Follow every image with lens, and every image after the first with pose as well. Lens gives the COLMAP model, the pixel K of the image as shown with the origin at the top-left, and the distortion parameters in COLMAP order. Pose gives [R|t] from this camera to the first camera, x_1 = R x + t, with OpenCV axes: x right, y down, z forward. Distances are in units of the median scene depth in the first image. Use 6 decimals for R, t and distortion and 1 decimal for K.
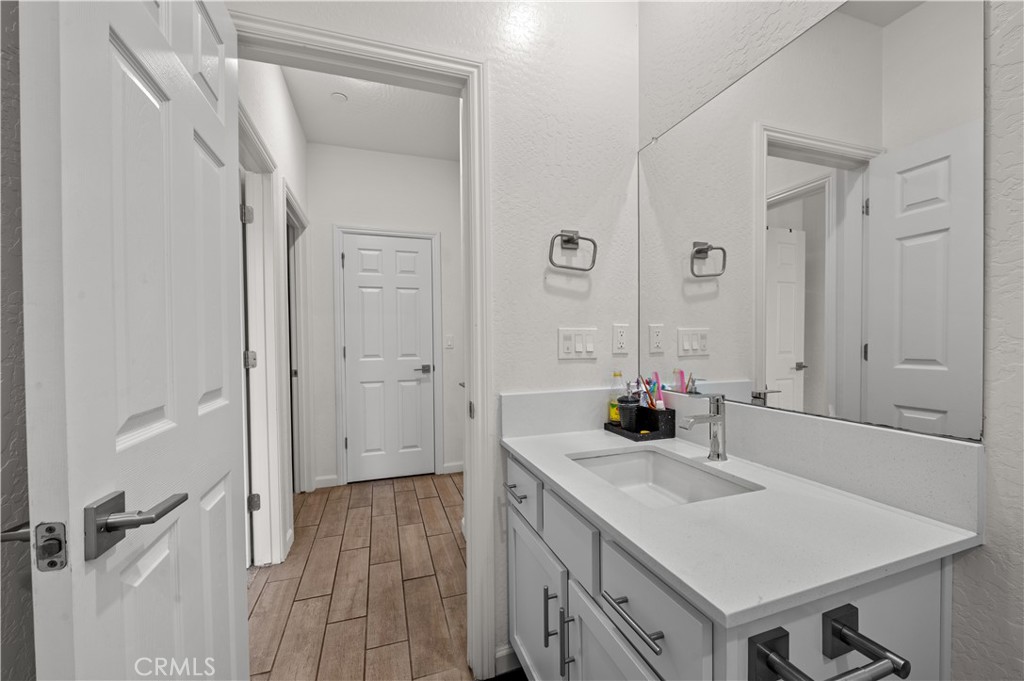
lens RADIAL K [[402.3, 0, 521.1], [0, 402.3, 344.2], [0, 0, 1]] dist [-0.000227, 0.000019]
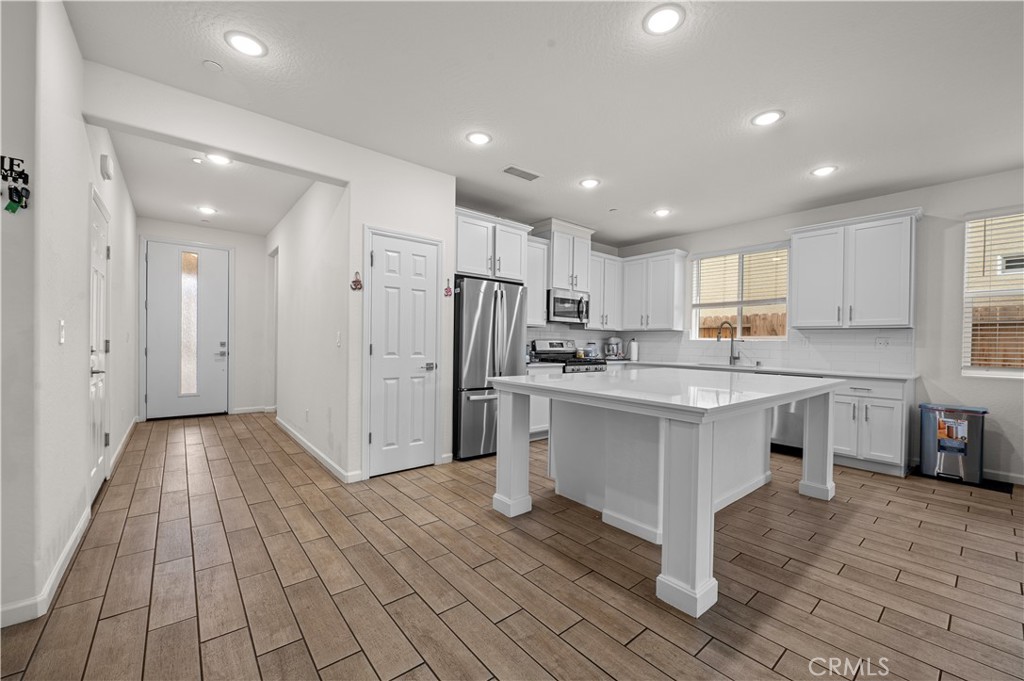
lens RADIAL K [[402.3, 0, 521.1], [0, 402.3, 344.2], [0, 0, 1]] dist [-0.000227, 0.000019]
pose [[0.939860, 0.023919, 0.340722, -0.375357], [-0.021704, 0.999711, -0.010311, 0.007685], [-0.340870, 0.002296, 0.940108, -0.083598]]
